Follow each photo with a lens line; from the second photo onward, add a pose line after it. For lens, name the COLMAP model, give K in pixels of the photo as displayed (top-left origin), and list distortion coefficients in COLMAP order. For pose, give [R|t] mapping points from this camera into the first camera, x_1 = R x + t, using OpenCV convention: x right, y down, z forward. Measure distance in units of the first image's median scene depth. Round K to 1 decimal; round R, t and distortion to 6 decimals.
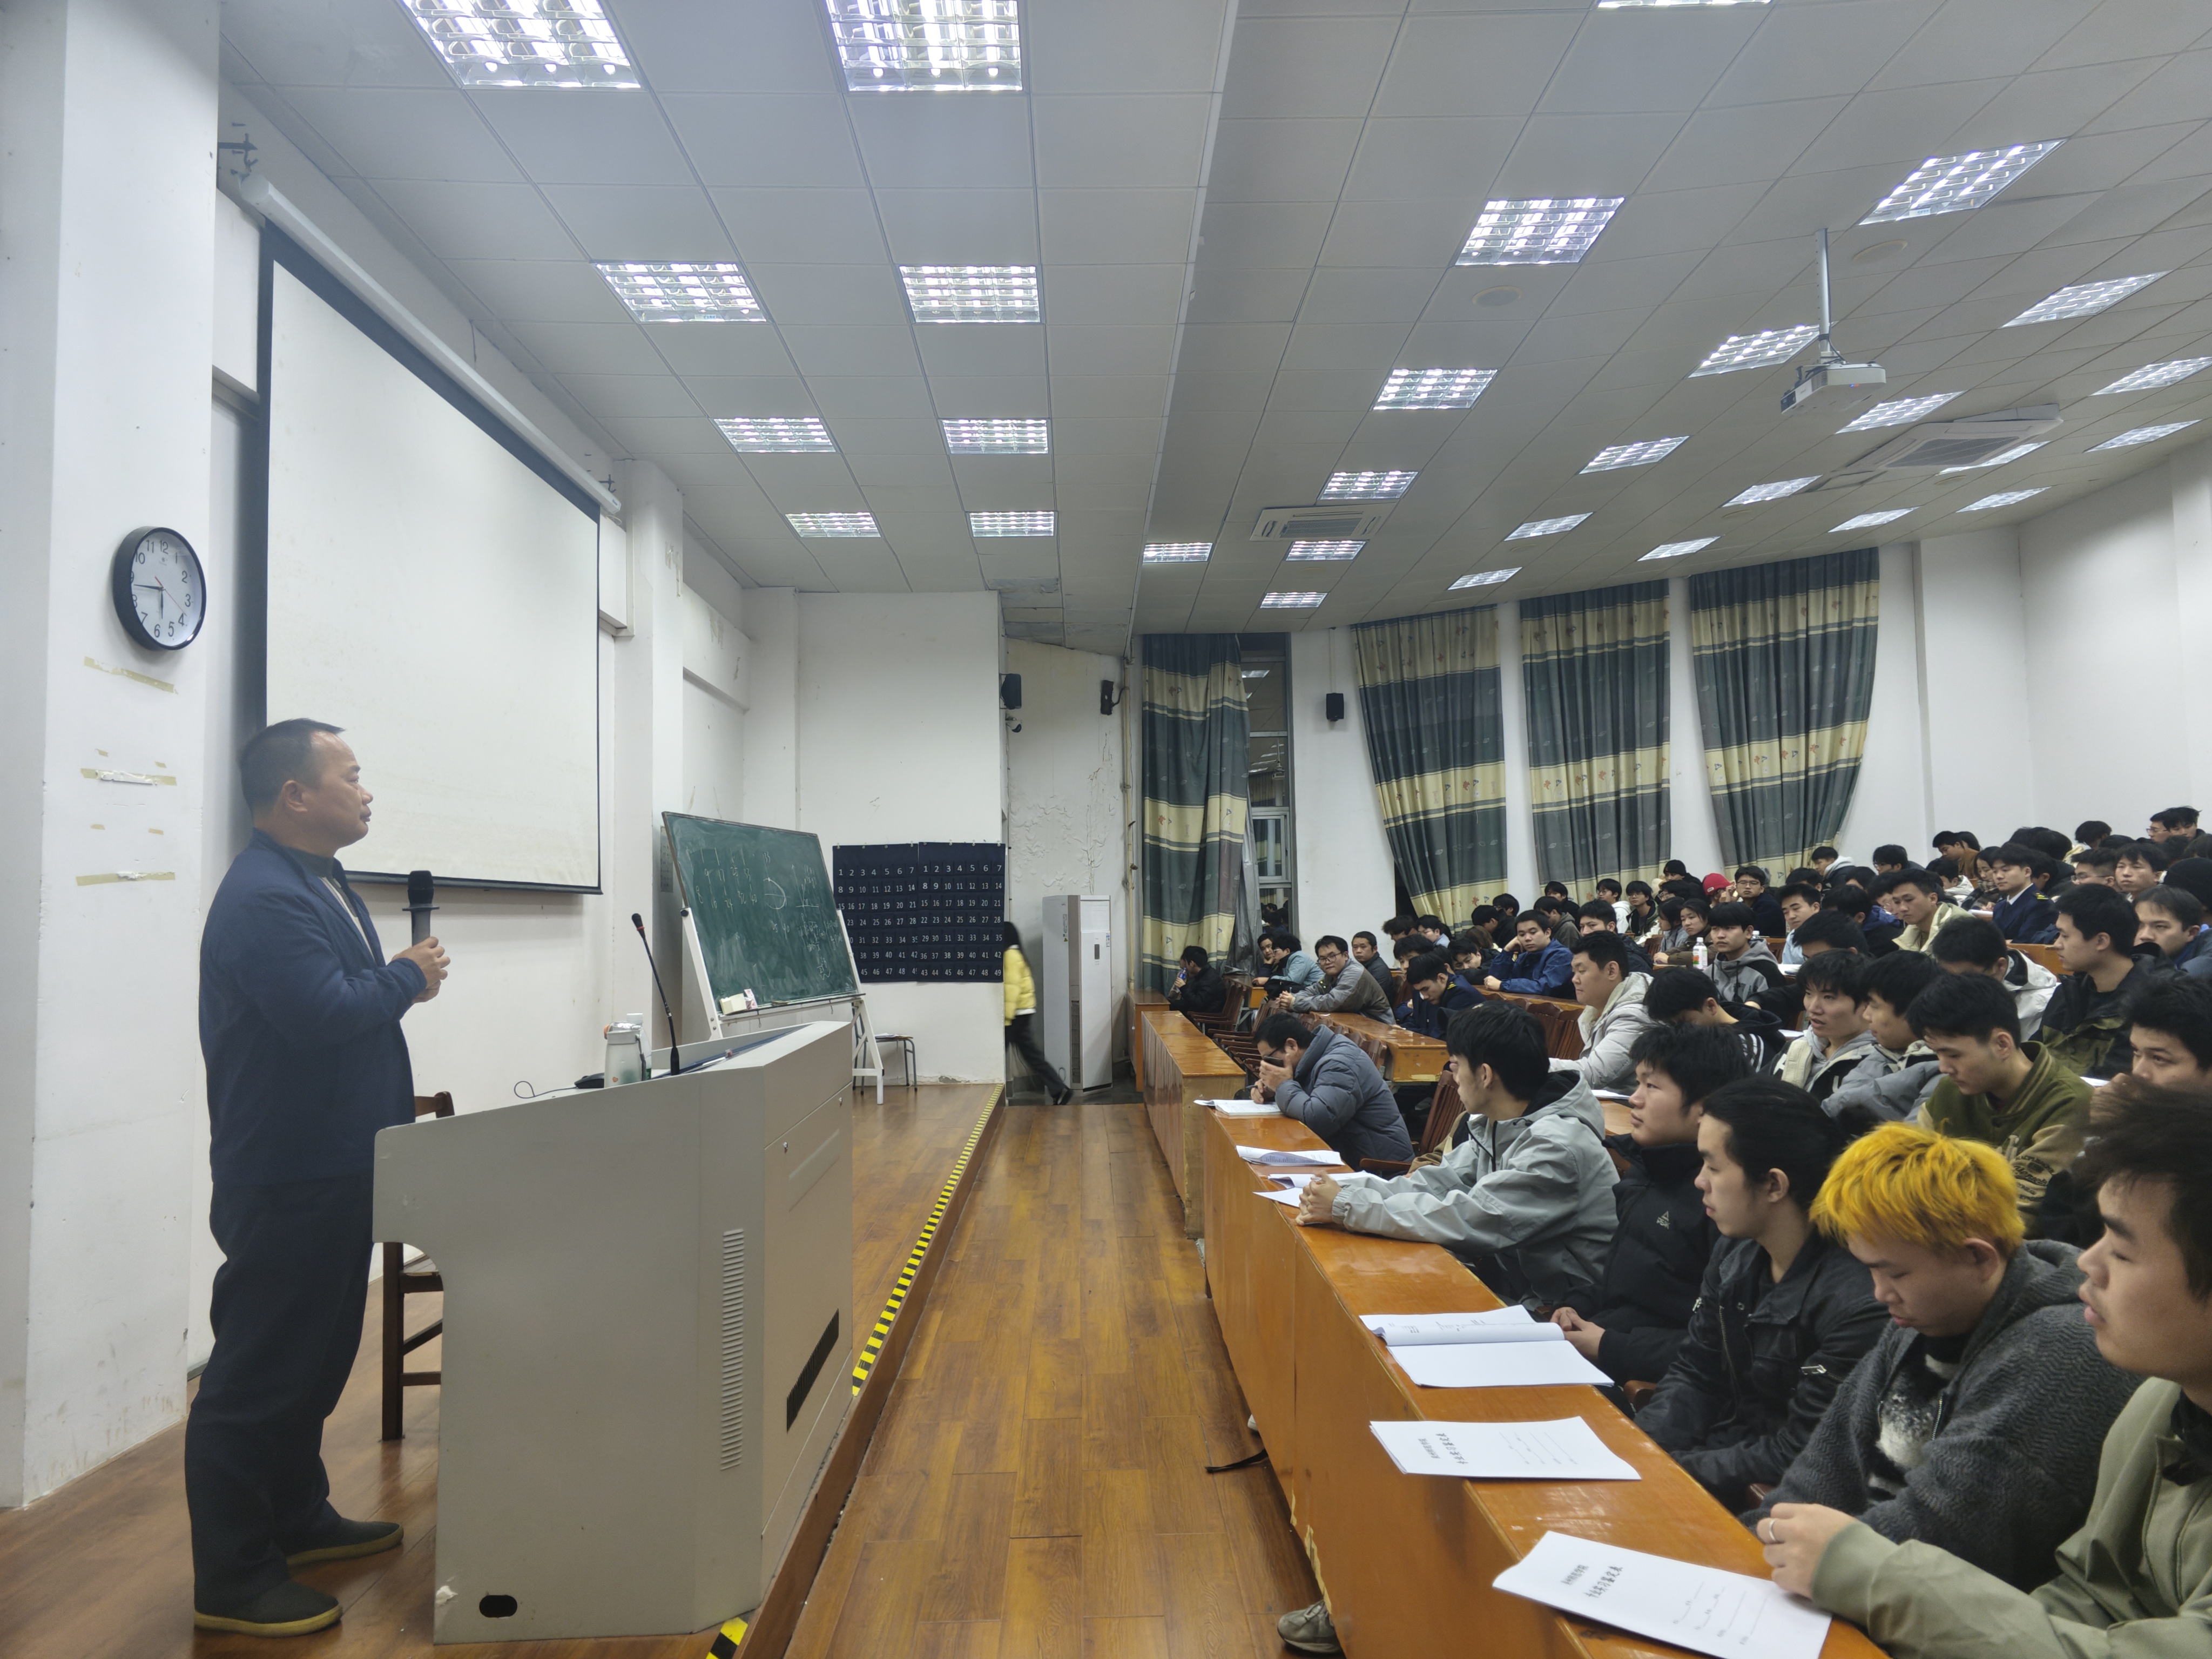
lens RADIAL K [[1458.0, 0, 1114.7], [0, 1458.0, 829.3], [0, 0, 1]] dist [0.011856, 0.003461]
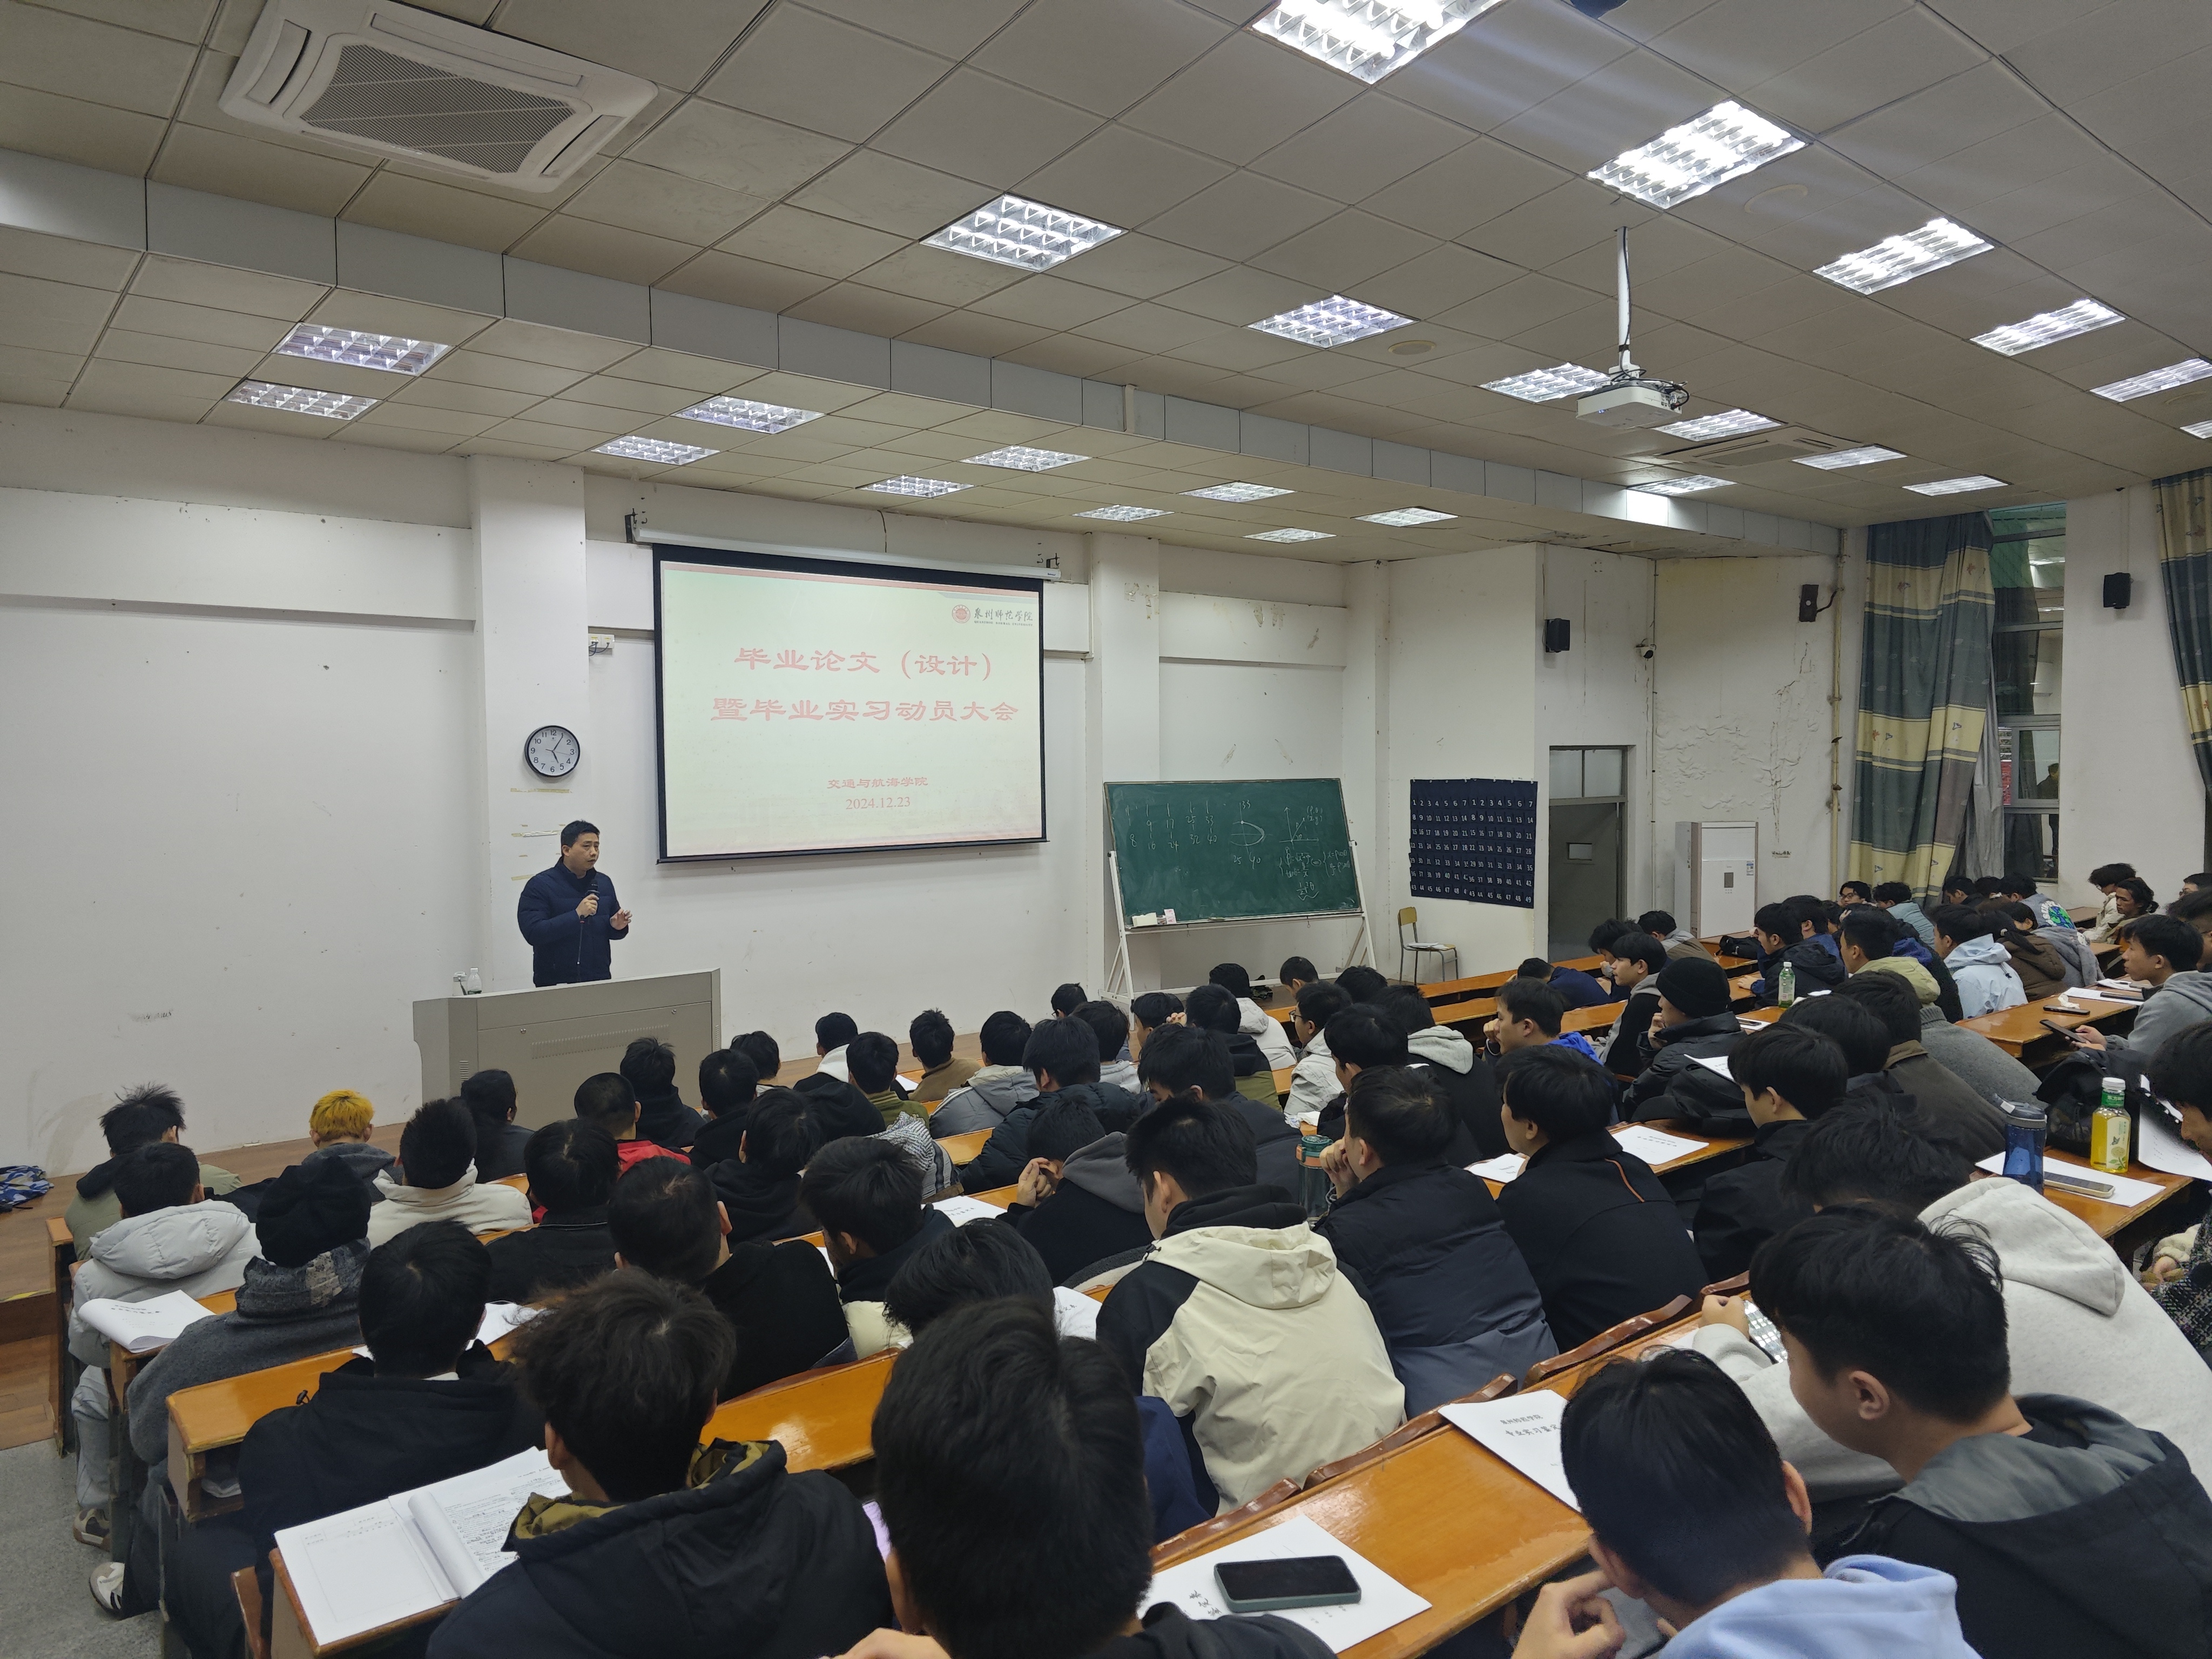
lens RADIAL K [[1458.0, 0, 1107.0], [0, 1458.0, 818.5], [0, 0, 1]] dist [0.011856, 0.003461]
pose [[0.606408, 0.049951, -0.793583, 0.464019], [0.045947, 0.994156, 0.097686, -0.065270], [0.793825, -0.095700, 0.600569, 0.077411]]
